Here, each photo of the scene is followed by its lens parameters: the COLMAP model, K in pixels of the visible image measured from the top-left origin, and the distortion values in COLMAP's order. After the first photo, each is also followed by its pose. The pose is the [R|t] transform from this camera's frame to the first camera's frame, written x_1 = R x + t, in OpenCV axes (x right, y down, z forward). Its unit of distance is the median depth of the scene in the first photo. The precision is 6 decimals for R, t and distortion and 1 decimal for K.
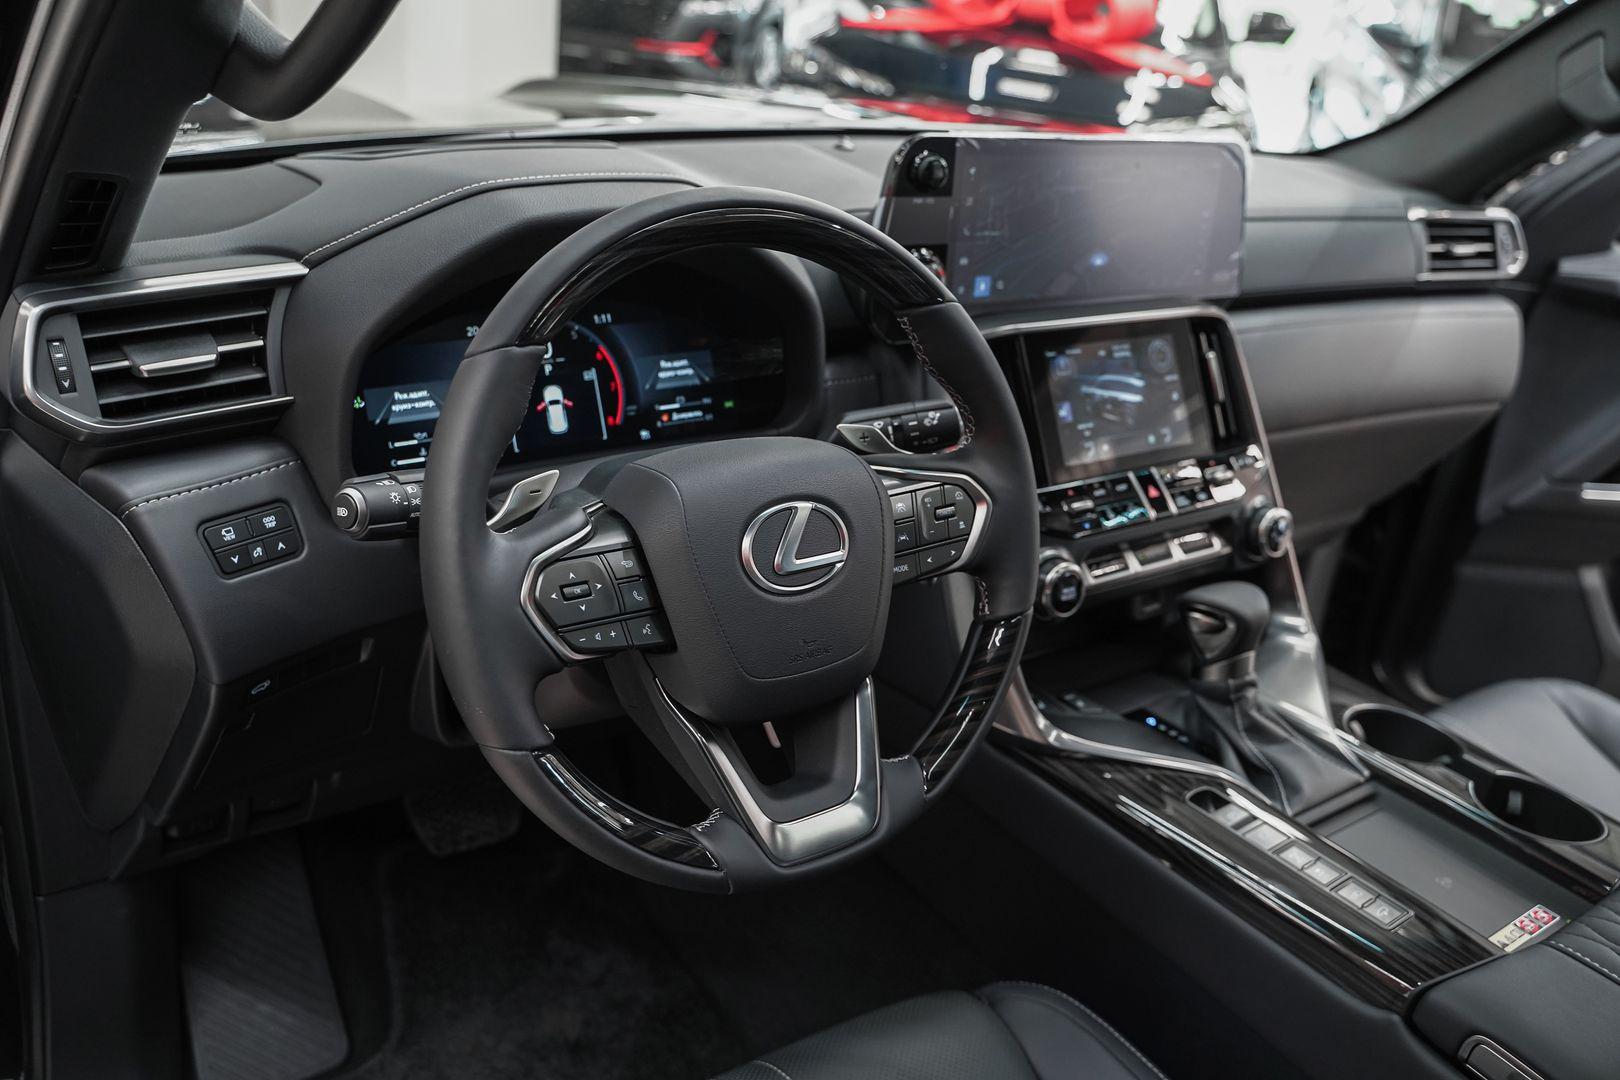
lens RADIAL K [[1306.6, 0, 788.4], [0, 1306.6, 535.9], [0, 0, 1]] dist [-0.104463, 0.071026]
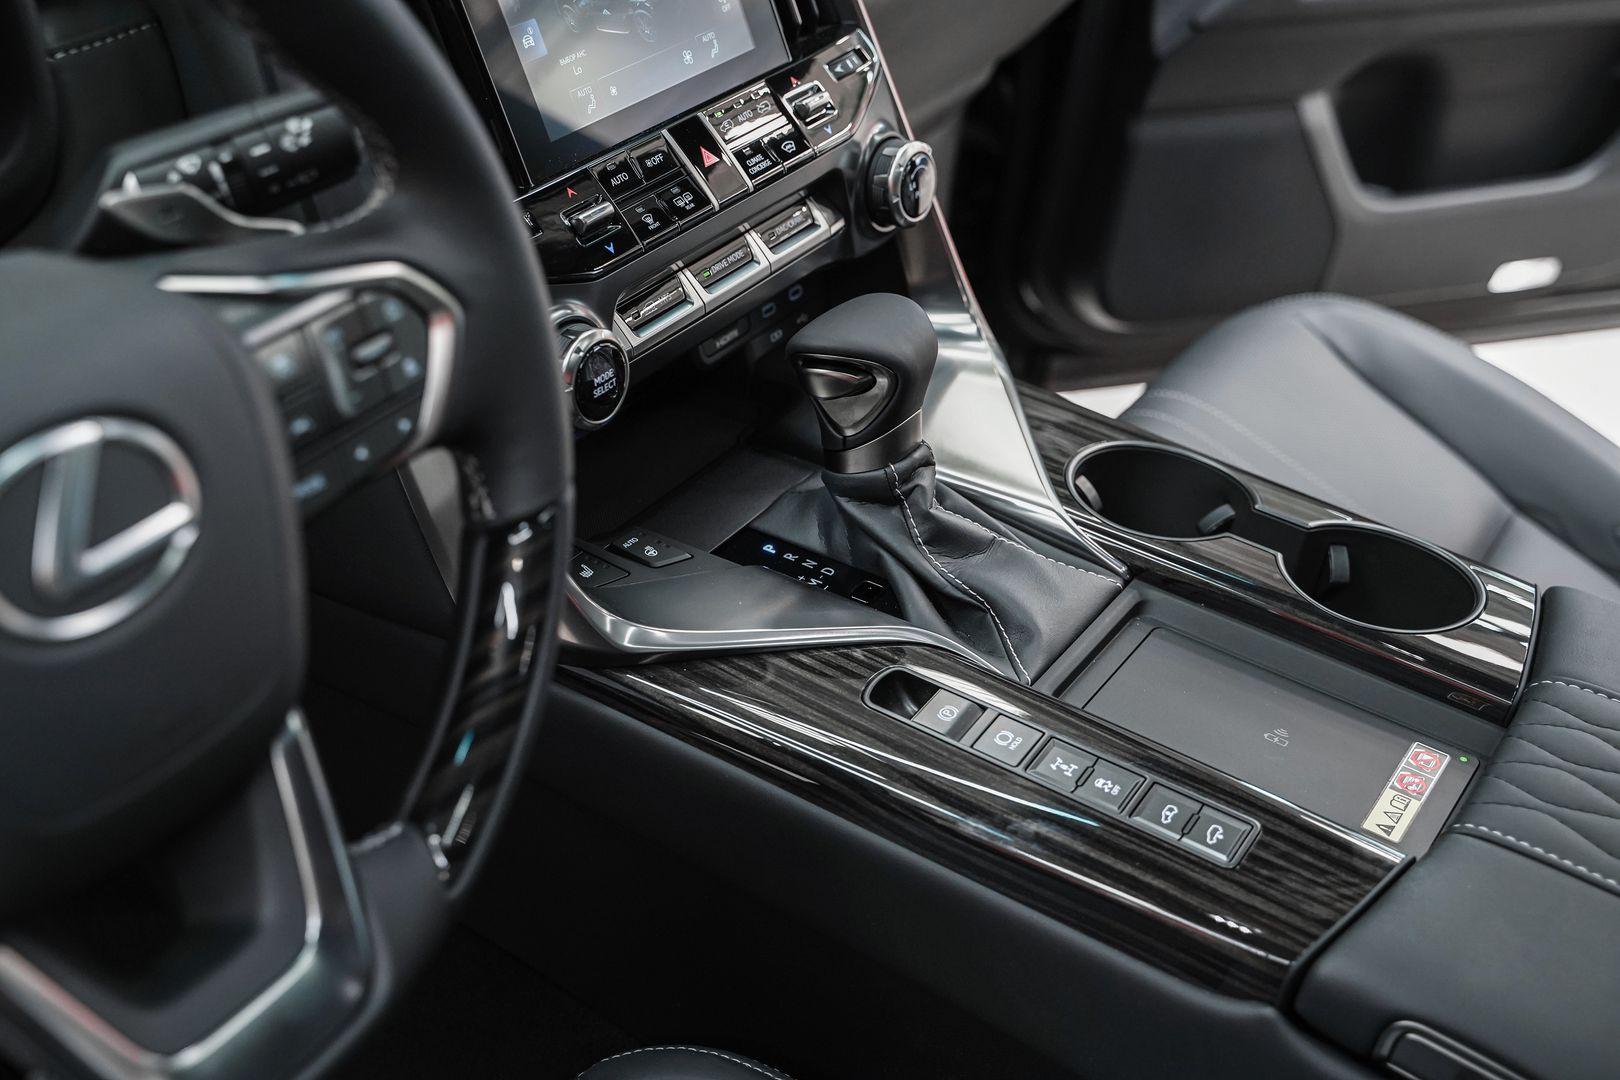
lens RADIAL K [[1979.3, 0, 810.0], [0, 1979.3, 540.0], [0, 0, 1]] dist [0.018201, 0.008295]
pose [[0.921640, -0.223951, 0.316898, 0.014100], [0.148801, 0.958192, 0.244391, -0.083459], [-0.358381, -0.178085, 0.916433, 0.181442]]
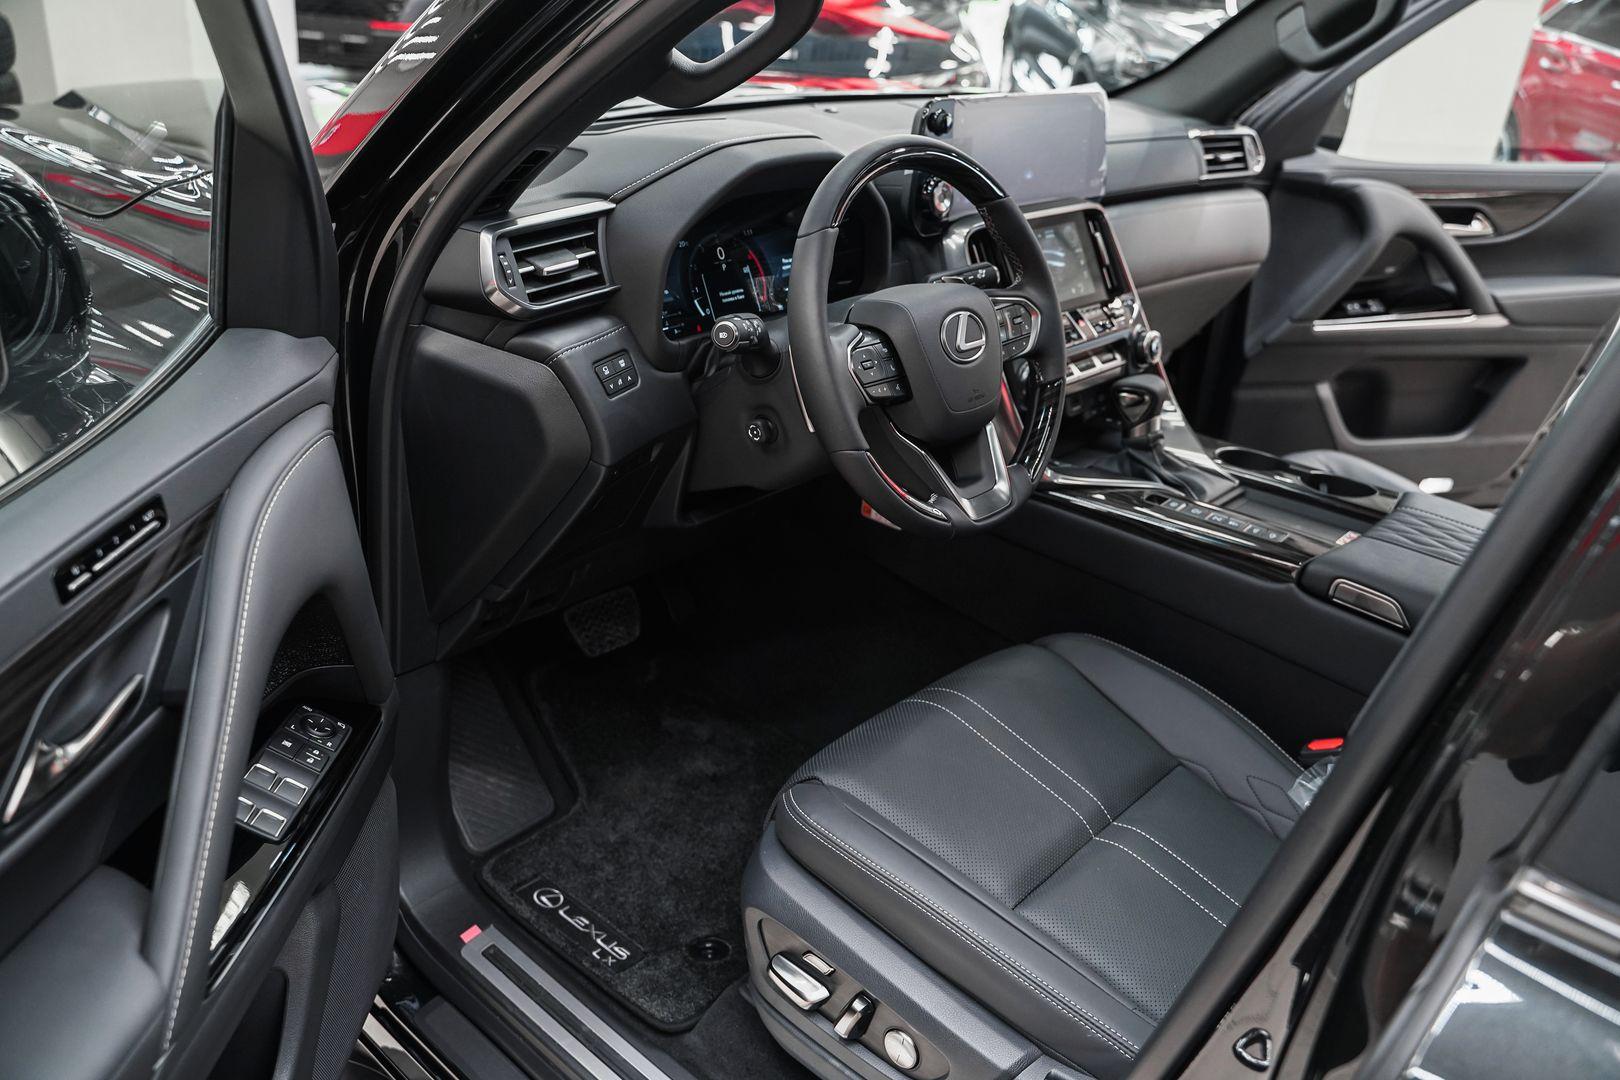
lens RADIAL K [[1306.6, 0, 788.4], [0, 1306.6, 535.9], [0, 0, 1]] dist [-0.104463, 0.071026]
pose [[0.972930, -0.123223, 0.195509, -0.411801], [0.118139, 0.992289, 0.037501, 0.124305], [-0.198622, -0.013389, 0.979985, -0.464858]]
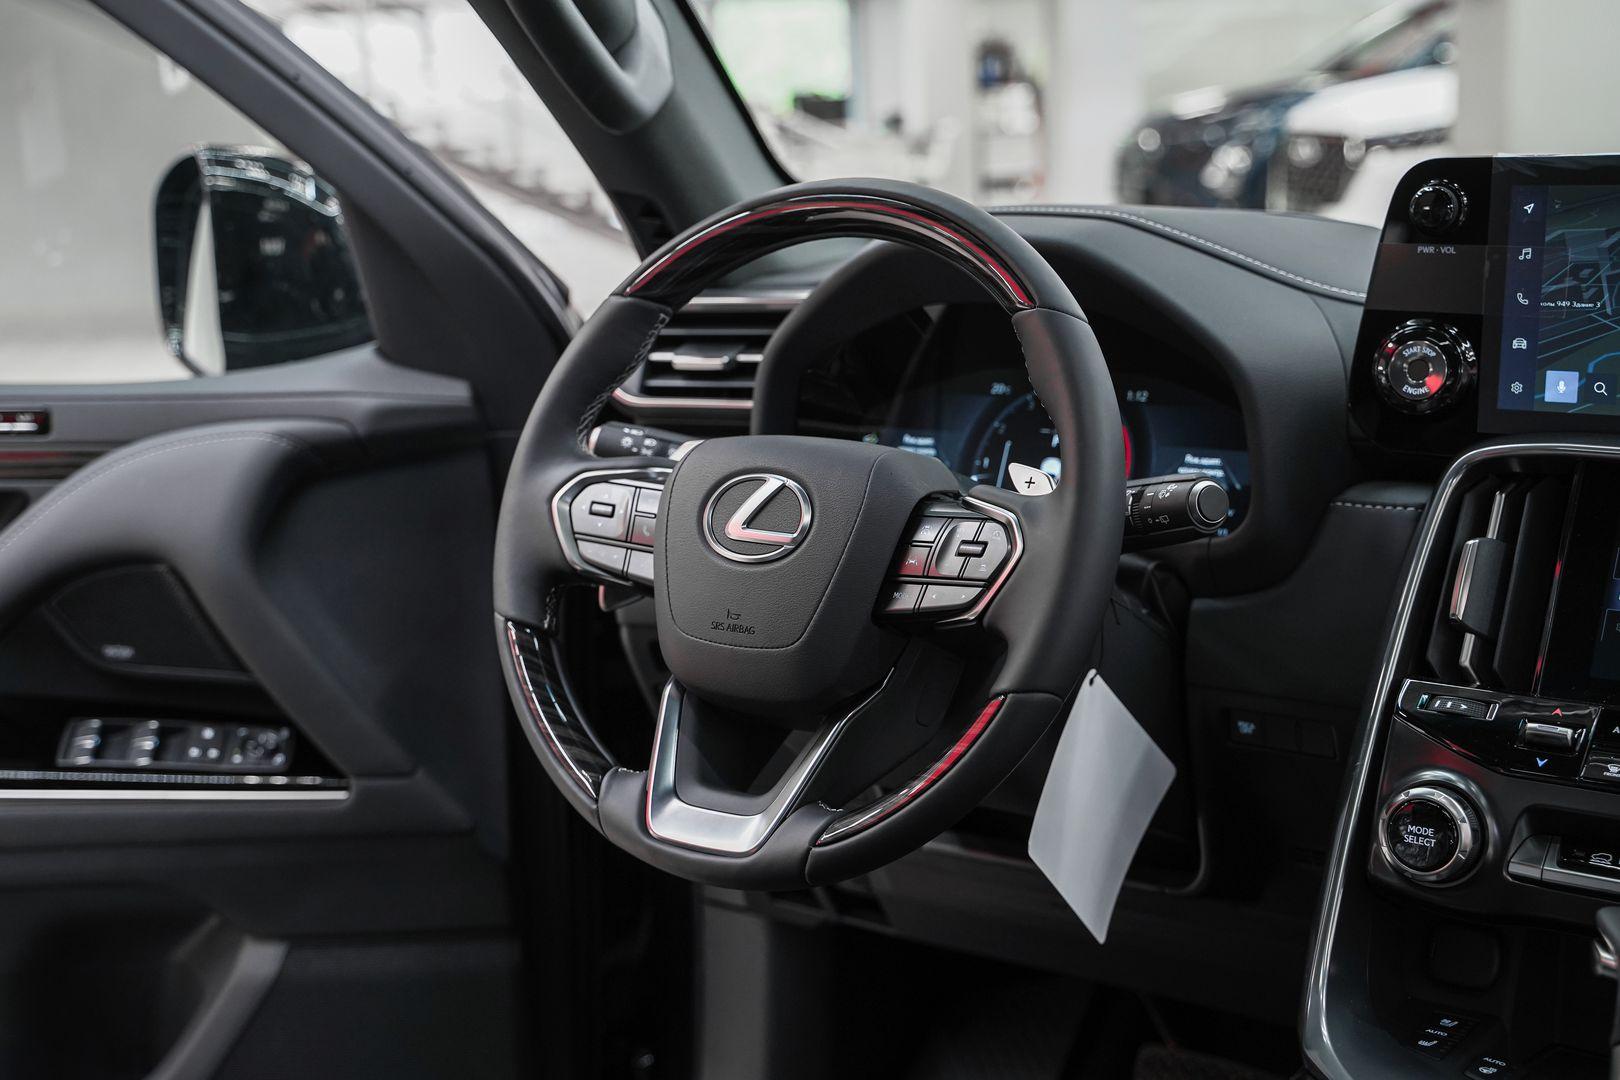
lens RADIAL K [[2084.5, 0, 810.0], [0, 2084.5, 540.0], [0, 0, 1]] dist [0.017599, 0.020813]
pose [[0.378159, 0.085728, -0.921763, 0.990887], [-0.334891, 0.940936, -0.049880, 0.057687], [0.863043, 0.327552, 0.384533, 0.308668]]
